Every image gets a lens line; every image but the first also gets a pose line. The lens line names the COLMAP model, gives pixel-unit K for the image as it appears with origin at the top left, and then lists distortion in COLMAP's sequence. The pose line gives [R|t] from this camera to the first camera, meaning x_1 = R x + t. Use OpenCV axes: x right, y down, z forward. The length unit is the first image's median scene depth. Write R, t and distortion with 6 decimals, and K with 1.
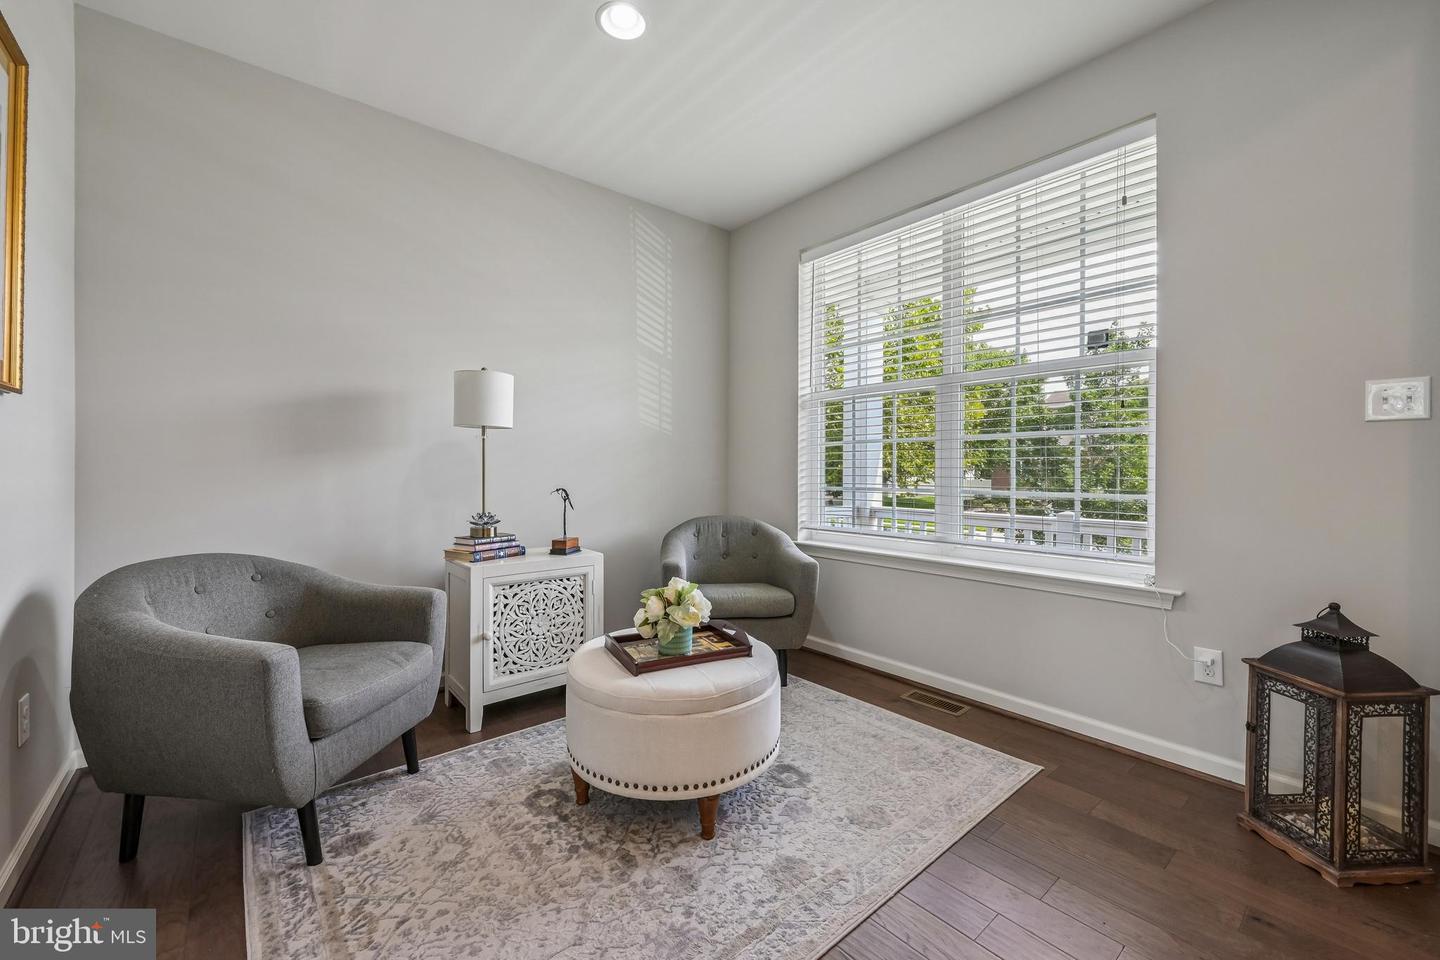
lens RADIAL K [[574.5, 0, 728.8], [0, 574.5, 471.0], [0, 0, 1]] dist [0.001291, 0.000293]
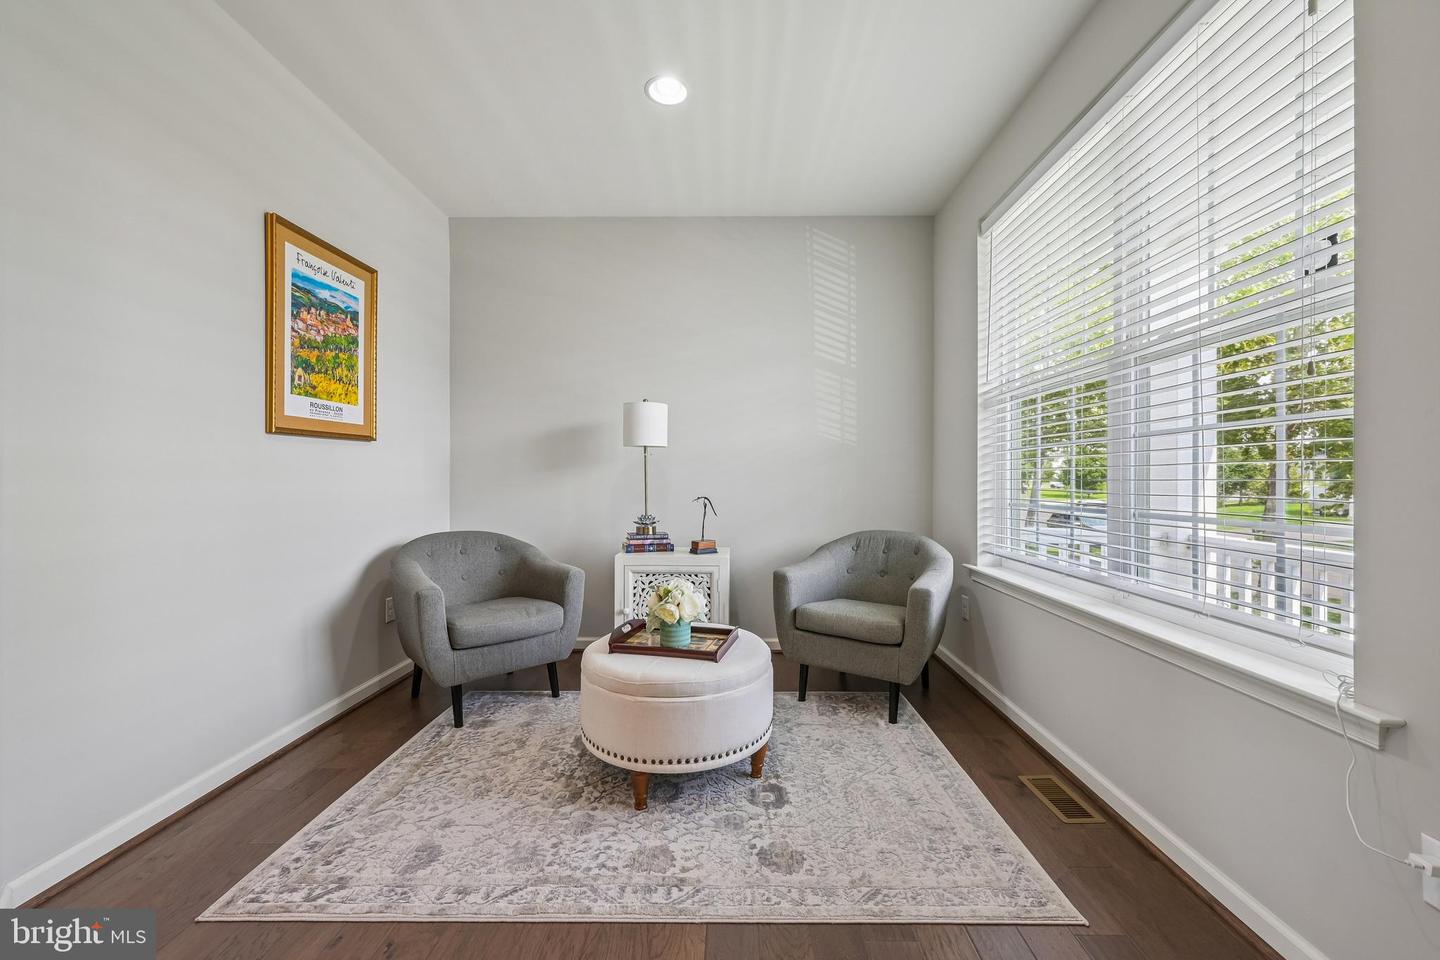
lens RADIAL K [[574.5, 0, 729.9], [0, 574.5, 482.7], [0, 0, 1]] dist [0.001291, 0.000293]
pose [[0.758890, 0.005577, -0.651195, 0.564438], [-0.004936, 0.999984, 0.002812, -0.001891], [0.651200, 0.001080, 0.758905, 0.178932]]
